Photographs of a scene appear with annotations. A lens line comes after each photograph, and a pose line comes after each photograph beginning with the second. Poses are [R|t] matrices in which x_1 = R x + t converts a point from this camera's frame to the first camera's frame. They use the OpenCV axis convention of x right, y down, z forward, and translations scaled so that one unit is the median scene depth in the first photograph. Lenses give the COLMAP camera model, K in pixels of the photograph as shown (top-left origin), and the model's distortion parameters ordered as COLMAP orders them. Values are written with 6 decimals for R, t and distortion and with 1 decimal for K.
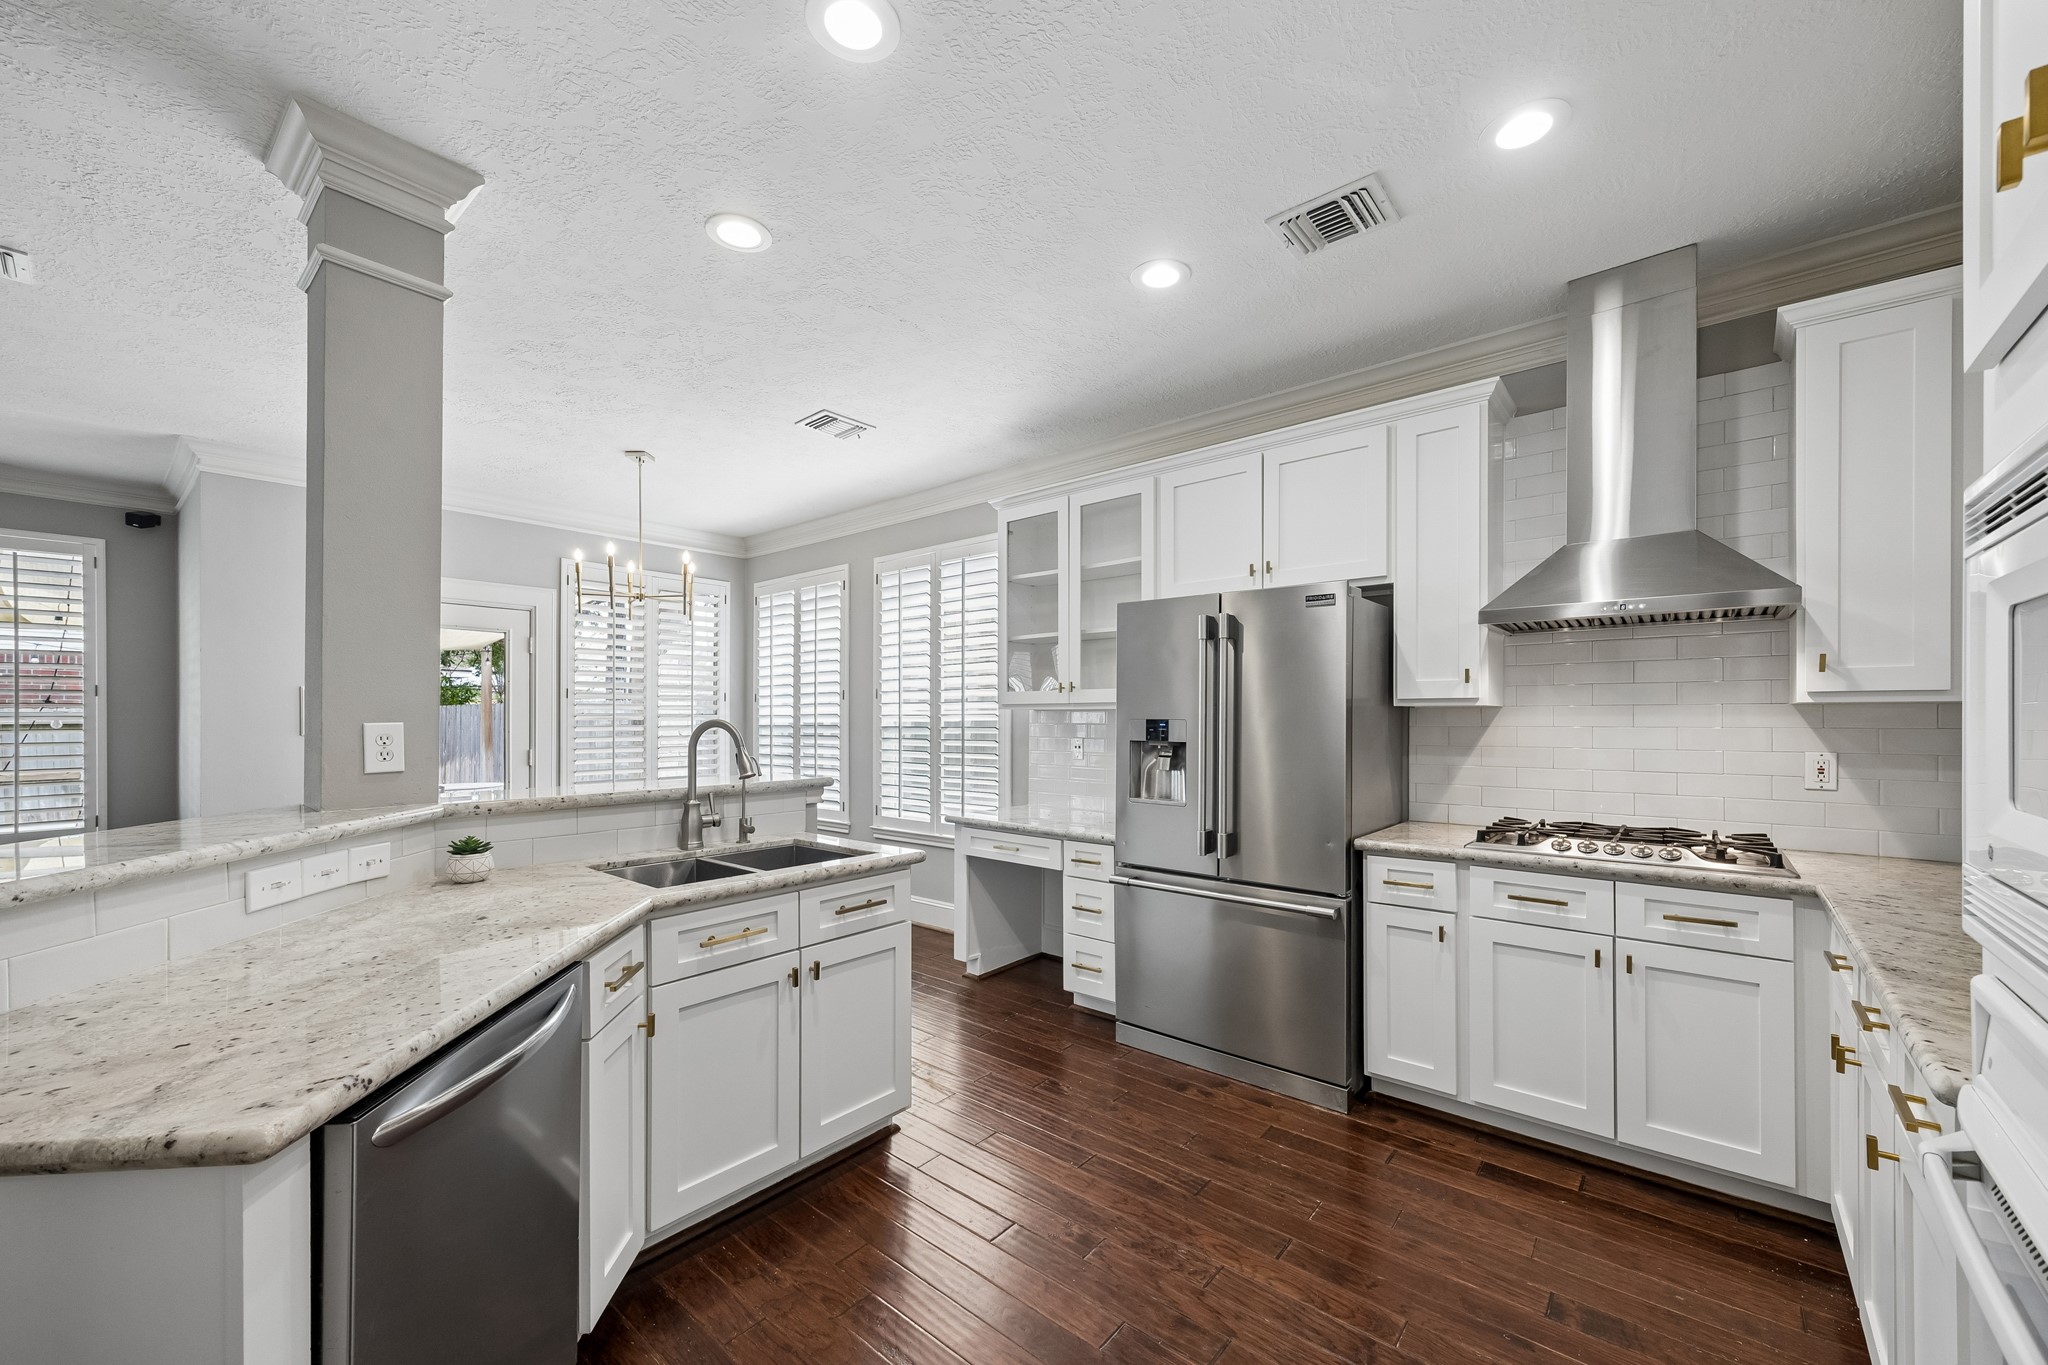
lens RADIAL K [[790.8, 0, 1024.2], [0, 790.8, 714.0], [0, 0, 1]] dist [0.001345, 0.000770]
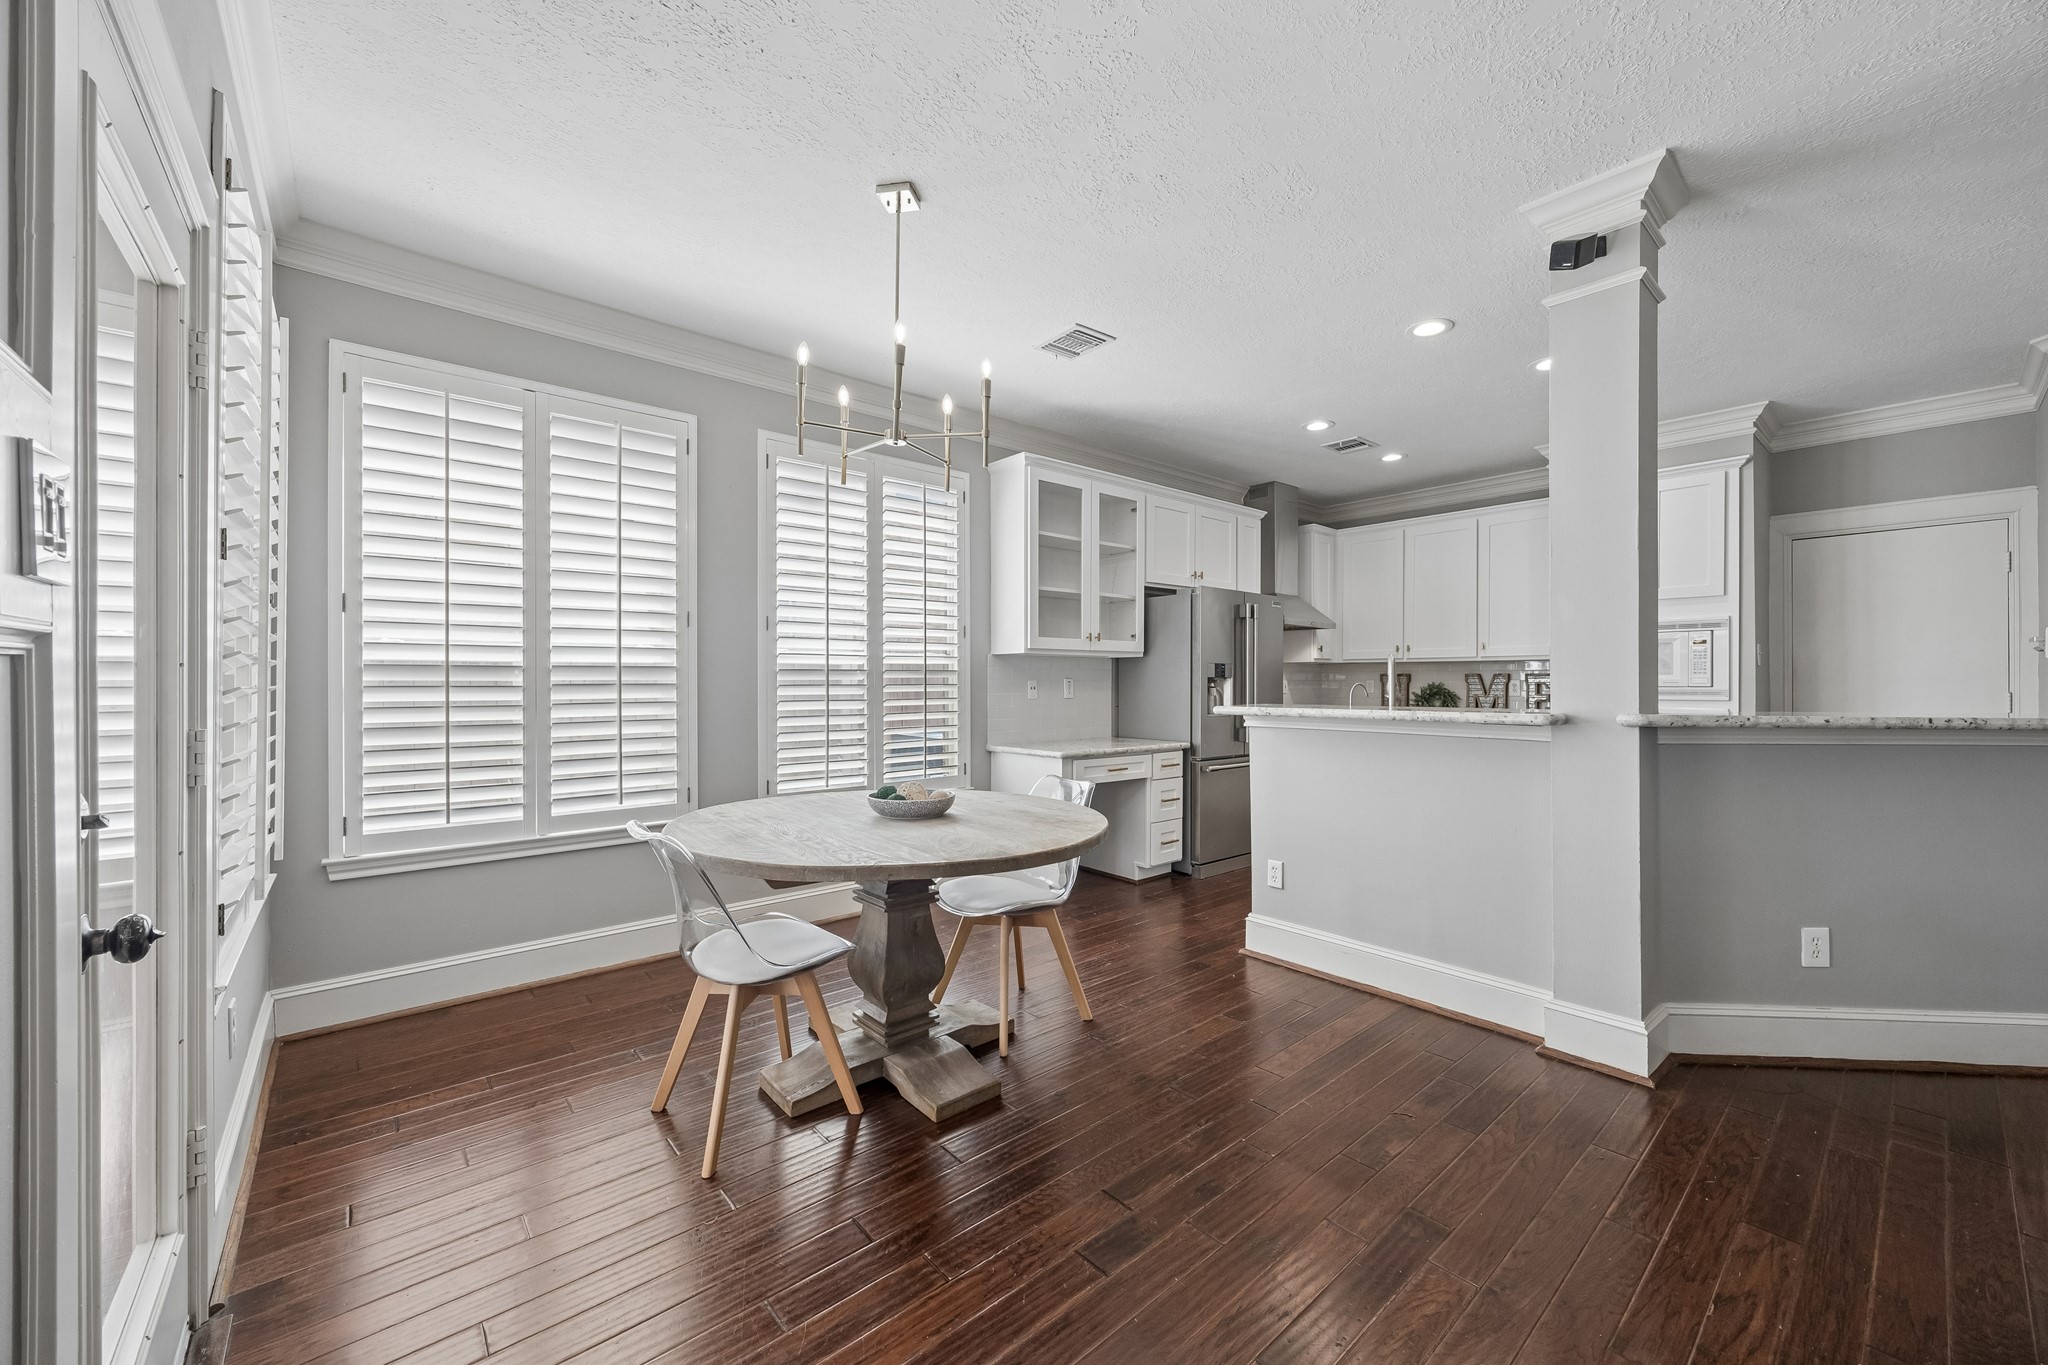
lens RADIAL K [[790.8, 0, 1037.6], [0, 790.8, 681.0], [0, 0, 1]] dist [0.001345, 0.000770]
pose [[0.152784, 0.002766, 0.988256, -1.396957], [-0.002570, 0.999994, -0.002401, 0.044545], [-0.988256, -0.002173, 0.152790, 1.076128]]
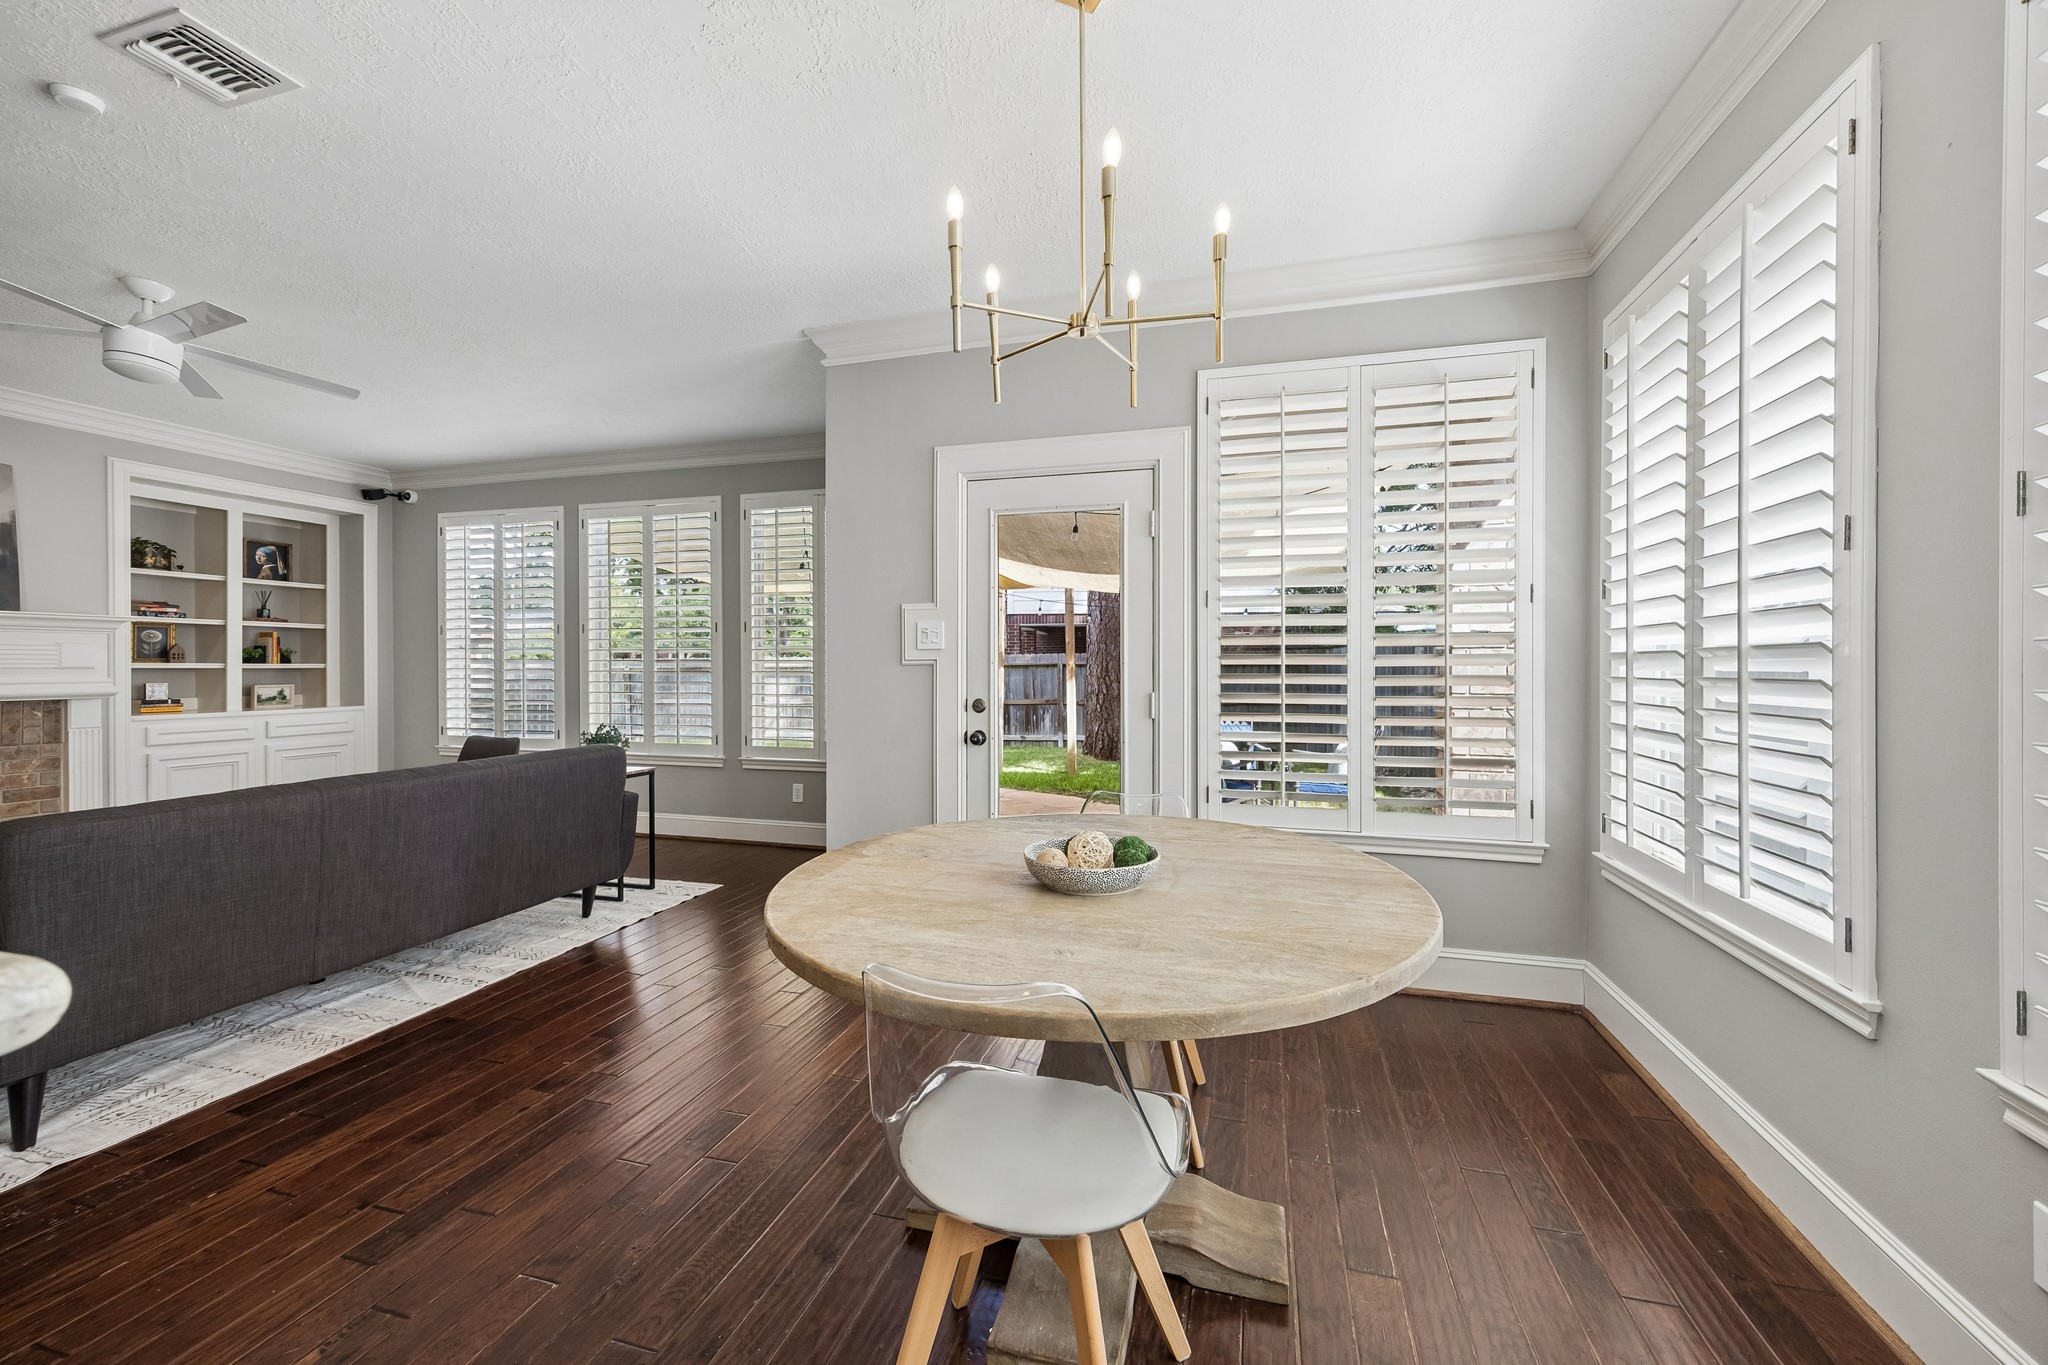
lens RADIAL K [[790.8, 0, 1037.1], [0, 790.8, 664.9], [0, 0, 1]] dist [0.001345, 0.000770]
pose [[0.424725, 0.003183, -0.905317, -0.165959], [0.002800, 0.999984, 0.004829, 0.033380], [0.905318, -0.004586, 0.424710, 1.066350]]
